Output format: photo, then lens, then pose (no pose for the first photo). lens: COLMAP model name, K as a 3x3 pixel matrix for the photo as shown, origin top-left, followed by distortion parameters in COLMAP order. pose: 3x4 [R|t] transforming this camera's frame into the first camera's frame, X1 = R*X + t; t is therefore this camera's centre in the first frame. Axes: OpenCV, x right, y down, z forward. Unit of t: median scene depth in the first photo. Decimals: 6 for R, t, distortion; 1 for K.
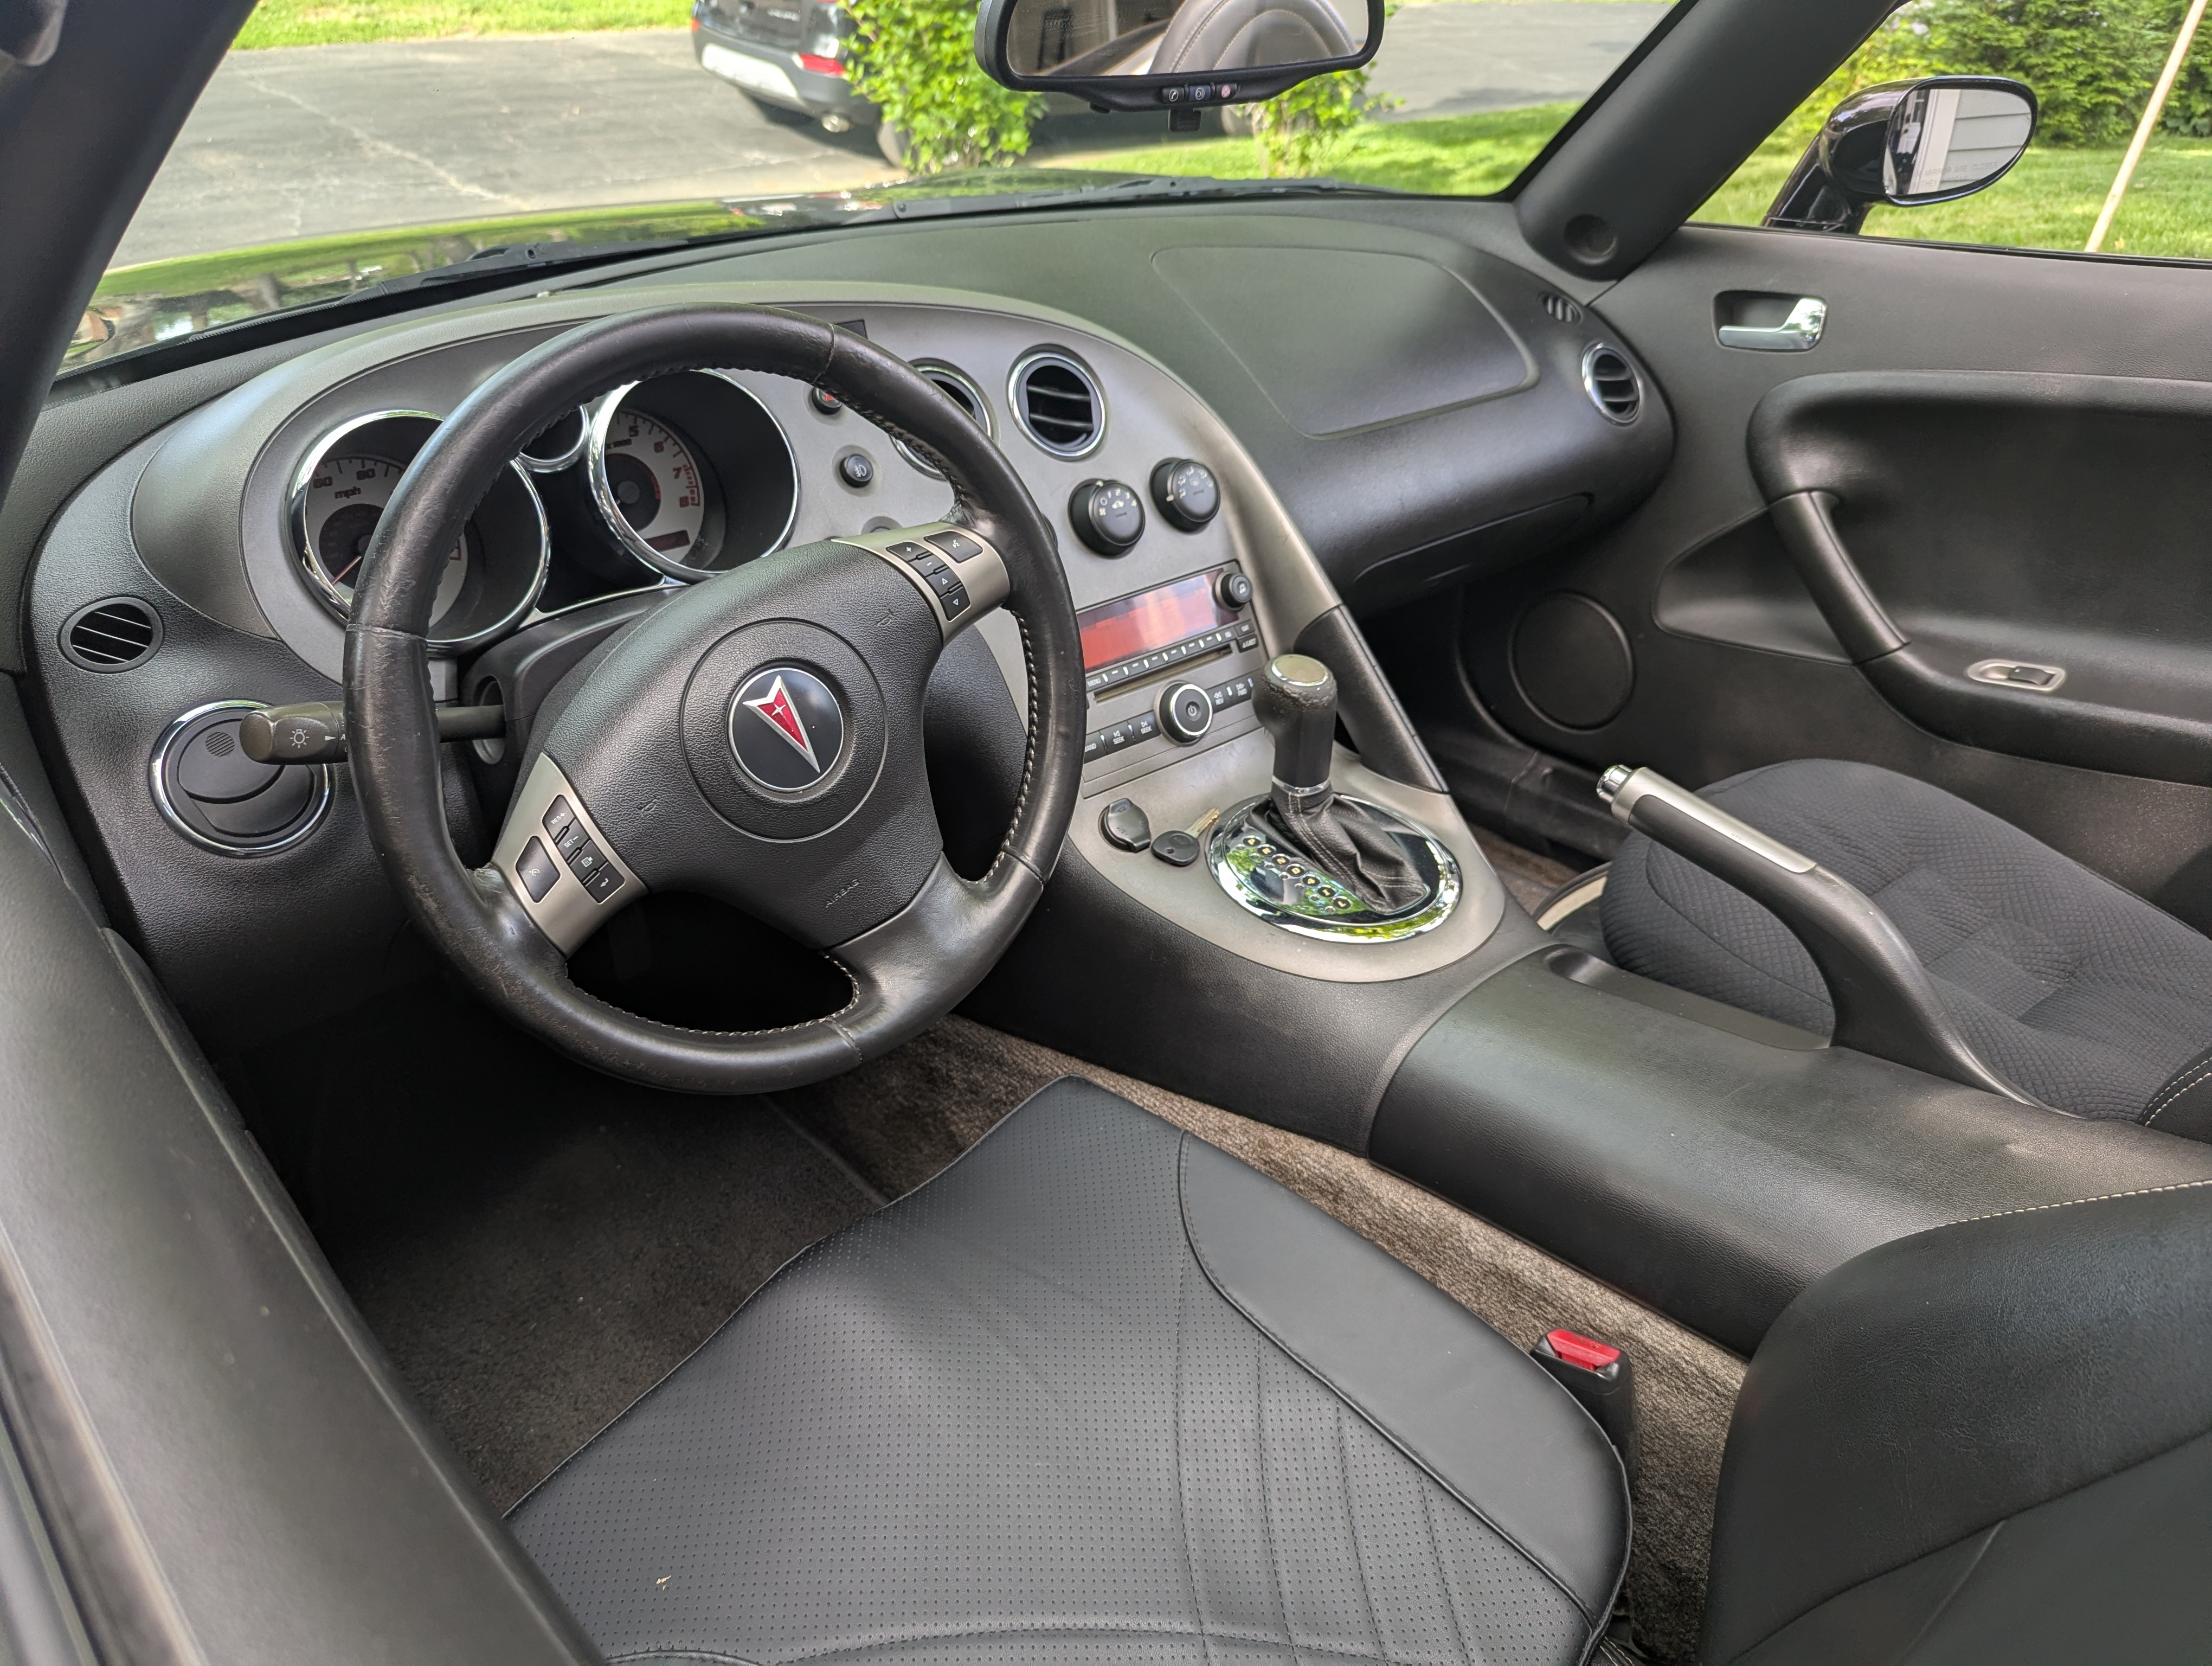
lens RADIAL K [[1539.9, 0, 1106.0], [0, 1539.9, 833.0], [0, 0, 1]] dist [0.045363, -0.036229]
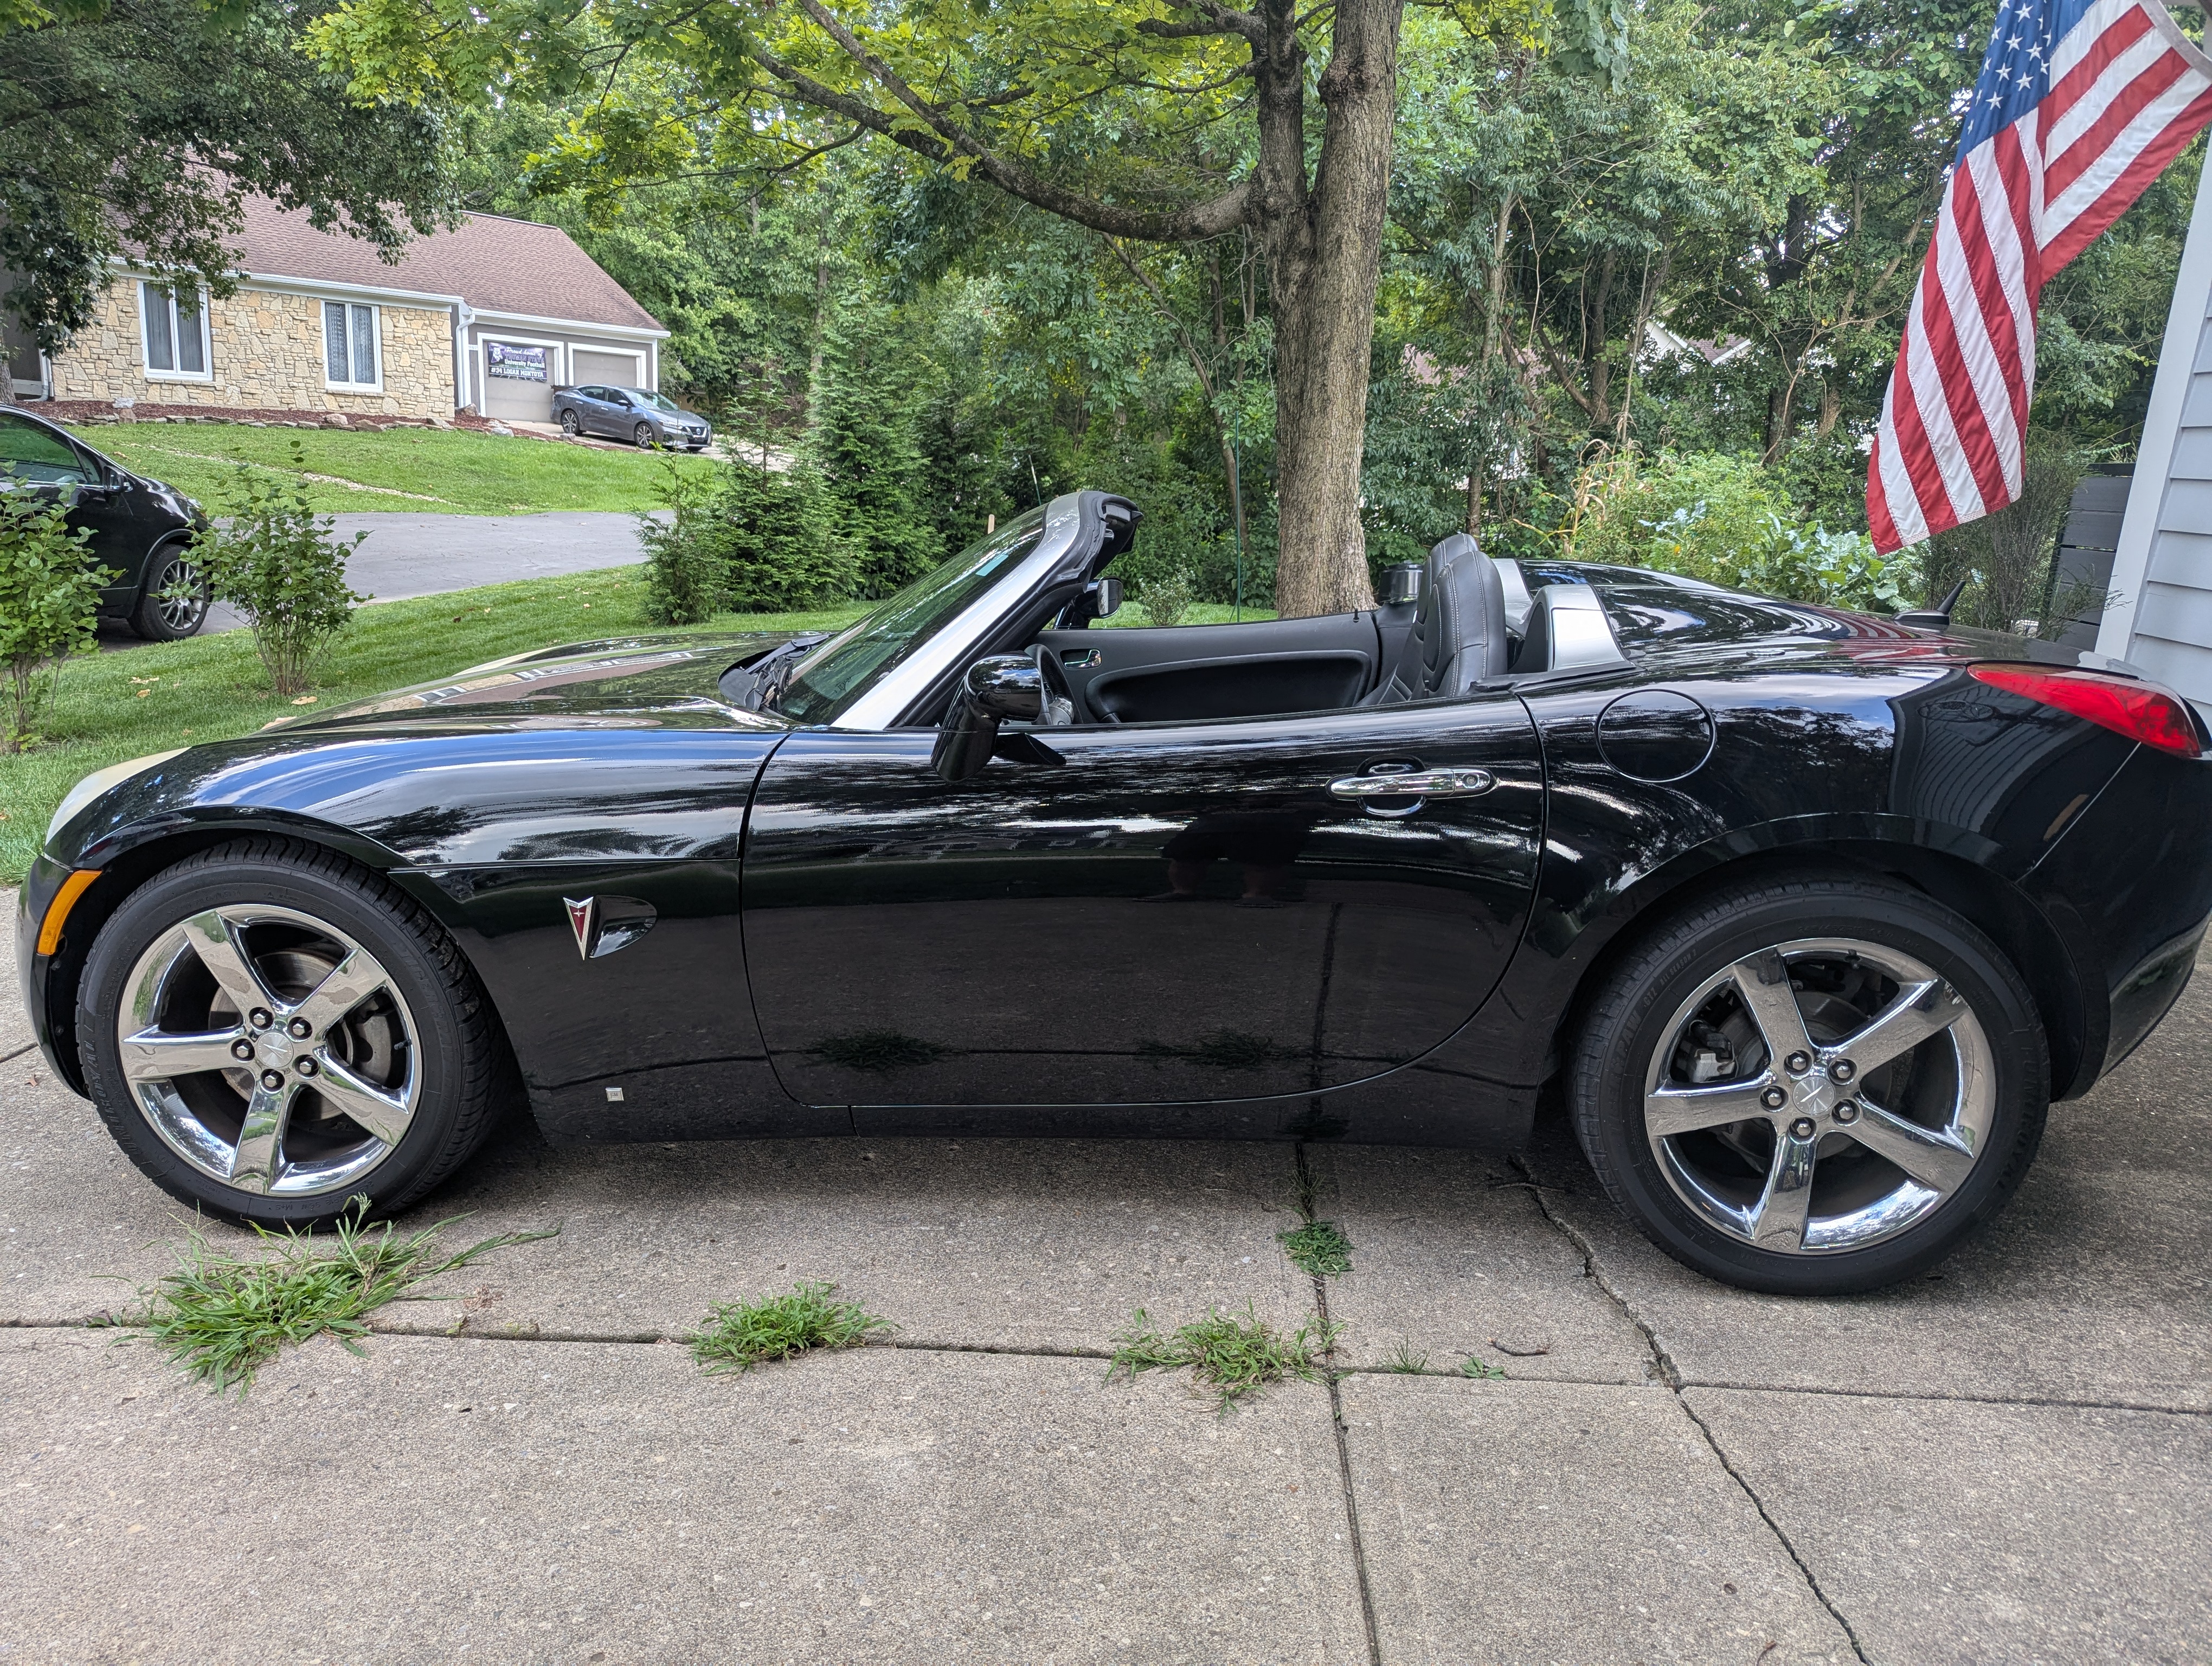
lens RADIAL K [[1525.4, 0, 1097.1], [0, 1525.4, 847.6], [0, 0, 1]] dist [0.051920, -0.045665]
pose [[0.722938, -0.164904, 0.670945, -0.171732], [0.340292, 0.930130, -0.138055, 0.043935], [-0.601300, 0.328123, 0.728542, -0.105180]]
